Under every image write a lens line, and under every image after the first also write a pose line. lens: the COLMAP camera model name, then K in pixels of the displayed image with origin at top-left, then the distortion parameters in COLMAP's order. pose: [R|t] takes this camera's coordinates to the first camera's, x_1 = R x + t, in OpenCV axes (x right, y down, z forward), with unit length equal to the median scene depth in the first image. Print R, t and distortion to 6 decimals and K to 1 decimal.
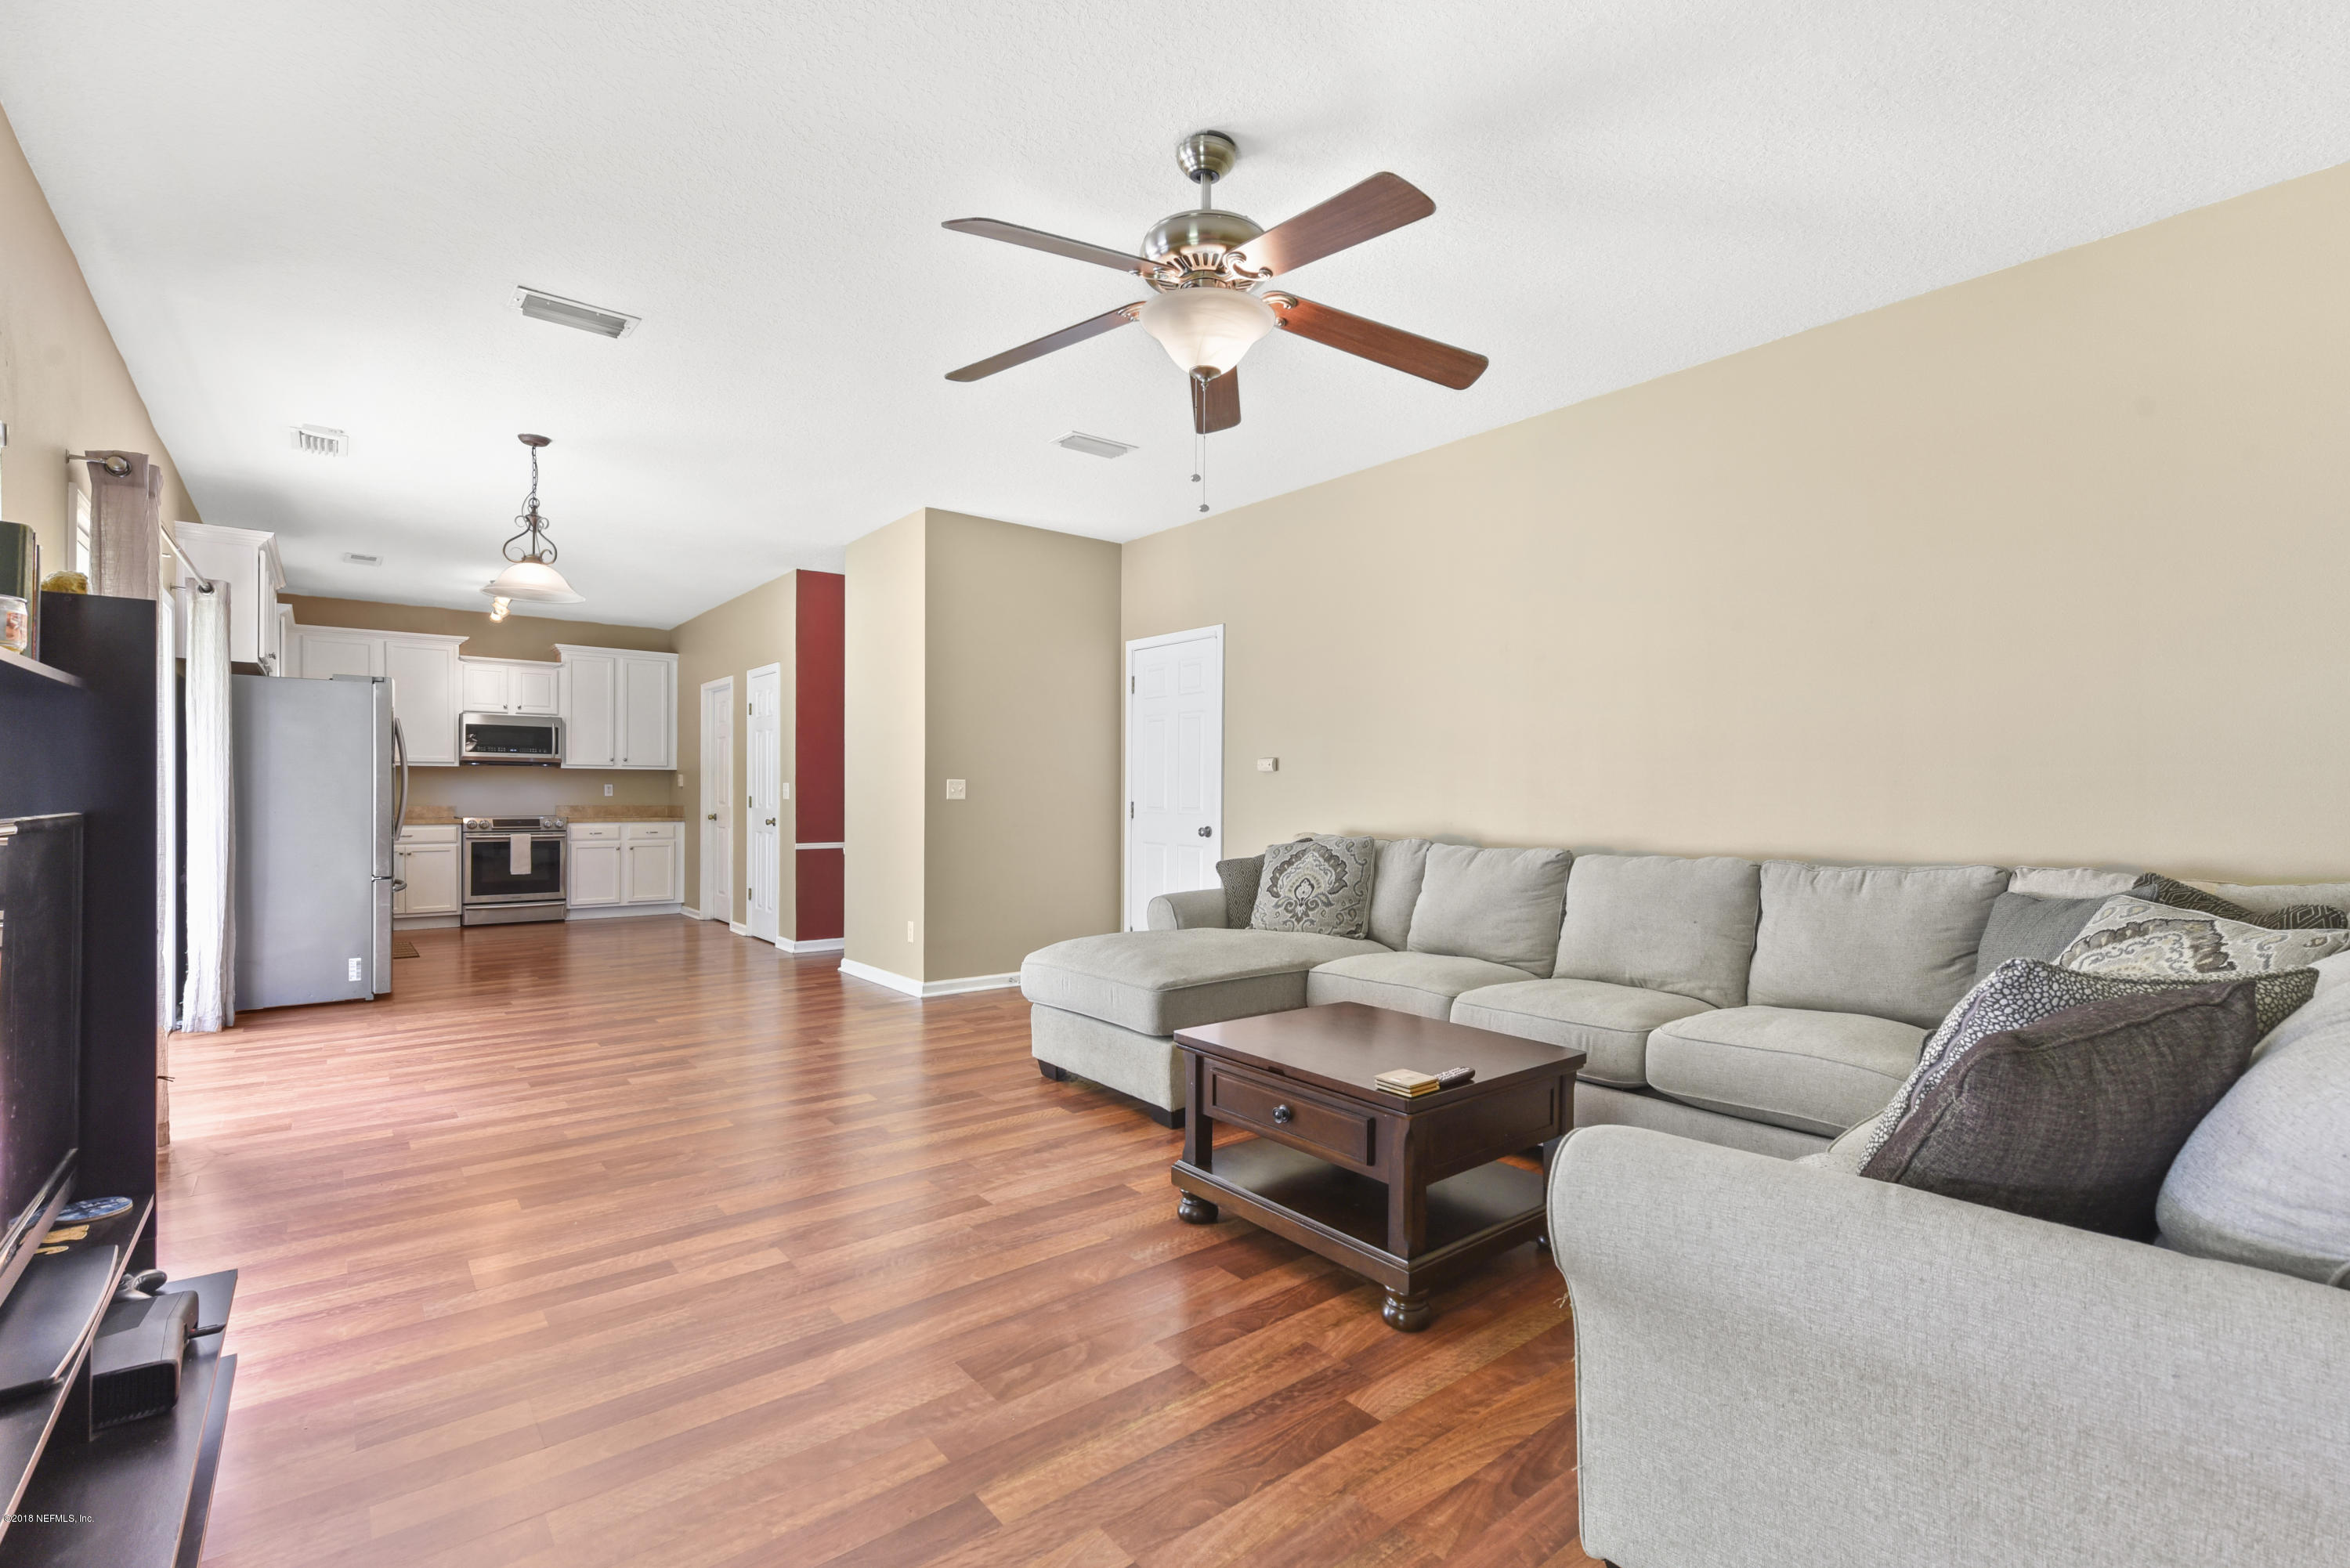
lens RADIAL K [[1045.0, 0, 1172.3], [0, 1045.0, 789.4], [0, 0, 1]] dist [0.017414, 0.000060]
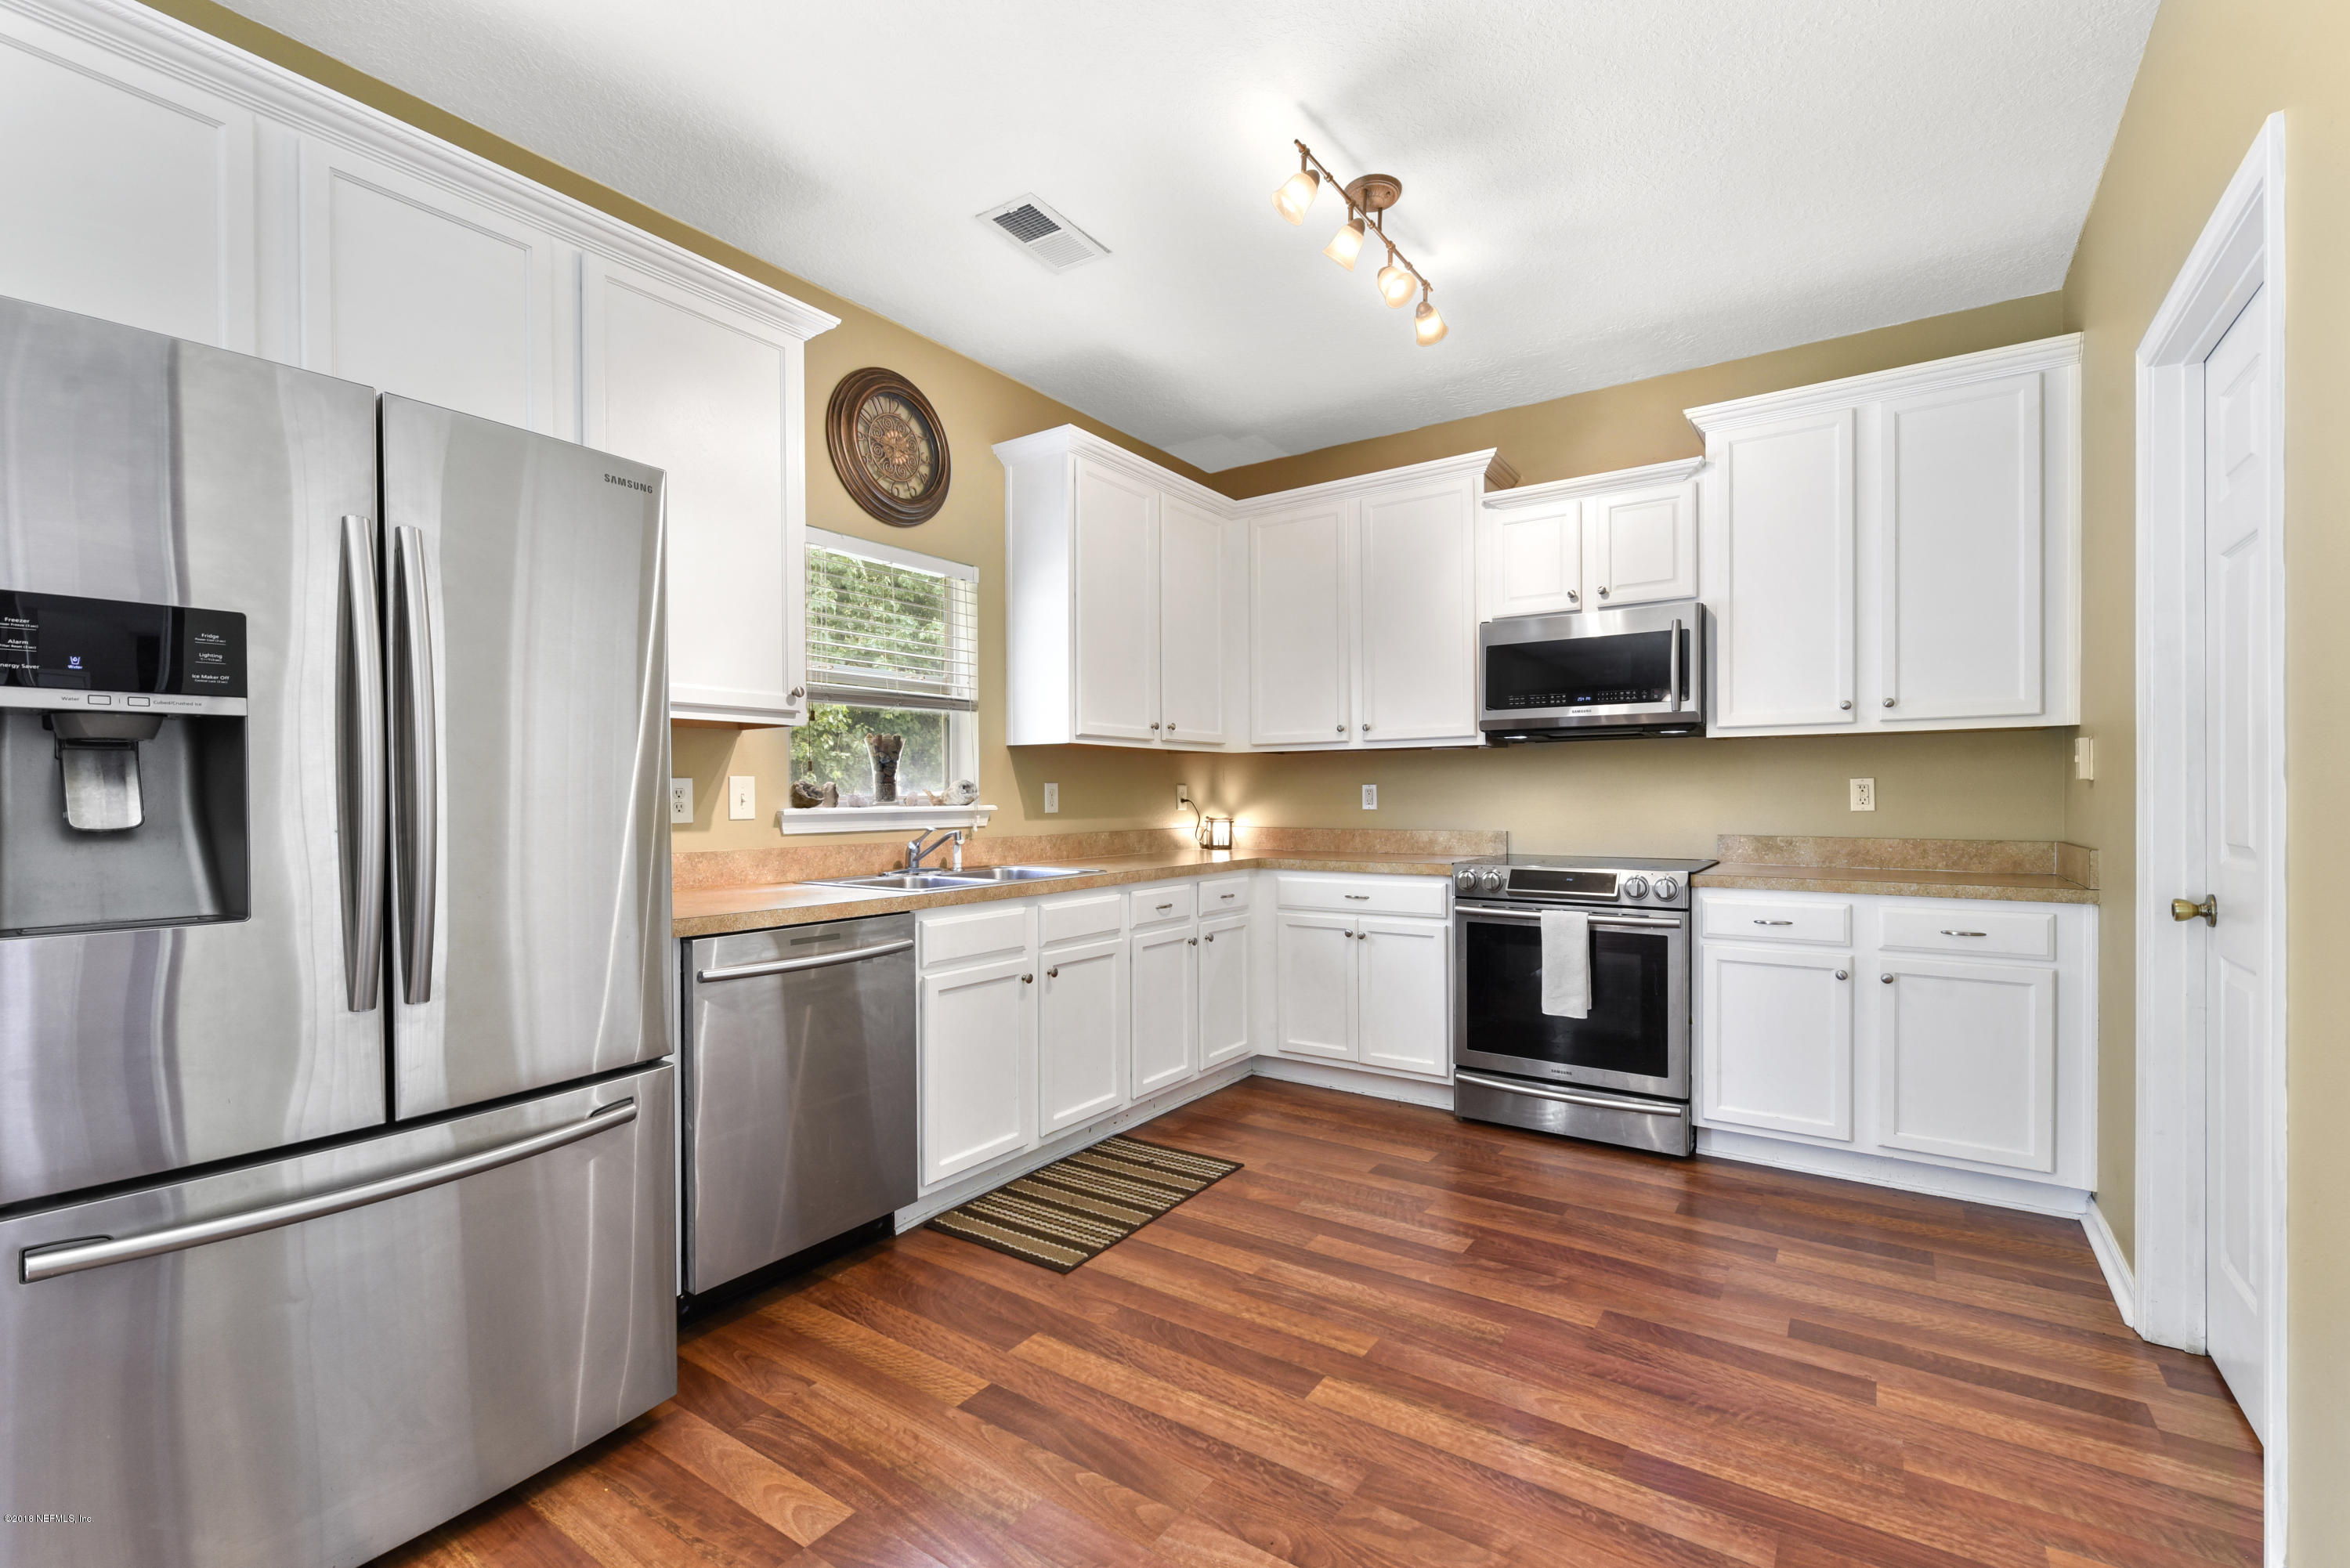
lens RADIAL K [[1045.0, 0, 1174.4], [0, 1045.0, 805.6], [0, 0, 1]] dist [0.017414, 0.000060]
pose [[0.296930, 0.002648, -0.954895, -0.301294], [0.007728, 0.999957, 0.005176, 0.000827], [0.954868, -0.008916, 0.296897, 0.764738]]
